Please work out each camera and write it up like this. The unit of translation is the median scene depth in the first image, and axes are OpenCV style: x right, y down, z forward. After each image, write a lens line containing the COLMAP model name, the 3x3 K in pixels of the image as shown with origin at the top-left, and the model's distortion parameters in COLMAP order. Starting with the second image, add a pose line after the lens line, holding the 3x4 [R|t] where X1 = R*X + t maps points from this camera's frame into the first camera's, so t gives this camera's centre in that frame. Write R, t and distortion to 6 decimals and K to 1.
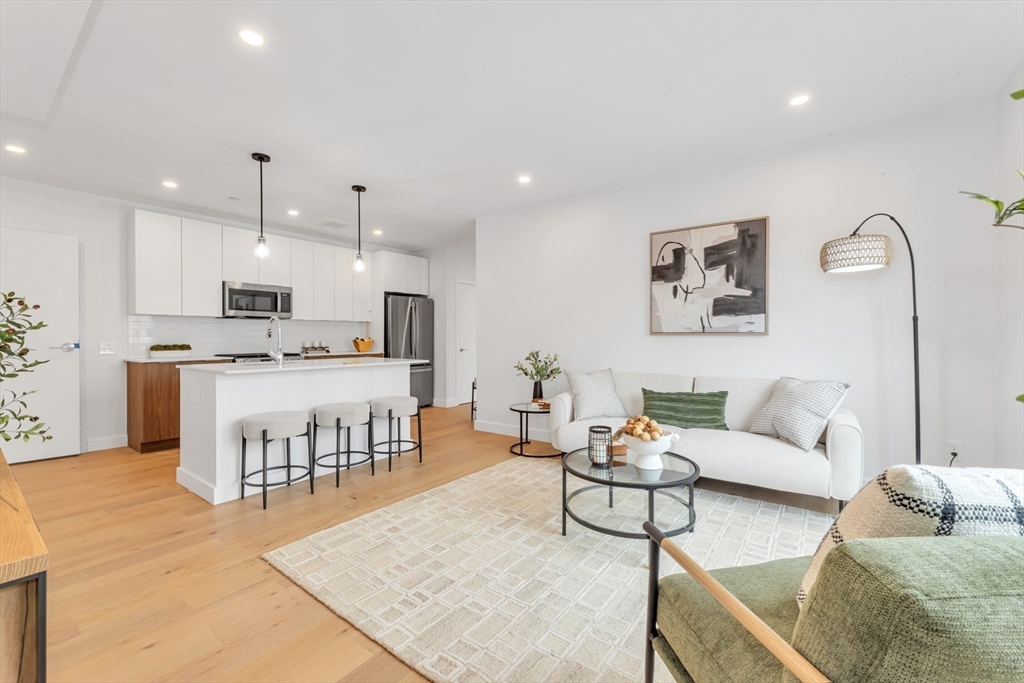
lens RADIAL K [[424.7, 0, 510.1], [0, 424.7, 344.1], [0, 0, 1]] dist [-0.000336, 0.000127]
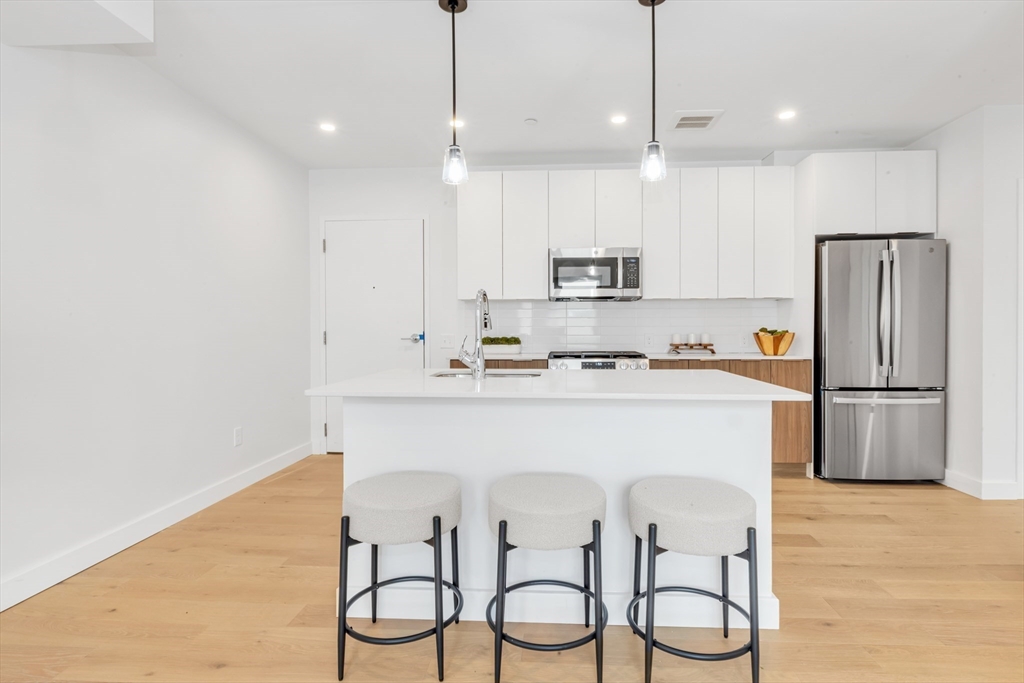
lens RADIAL K [[515.1, 0, 533.4], [0, 515.1, 333.9], [0, 0, 1]] dist [-0.000780, -0.000110]
pose [[0.561933, 0.011101, -0.827108, 0.031239], [-0.012079, 0.999913, 0.005213, -0.013727], [0.827095, 0.007061, 0.562018, 0.674614]]
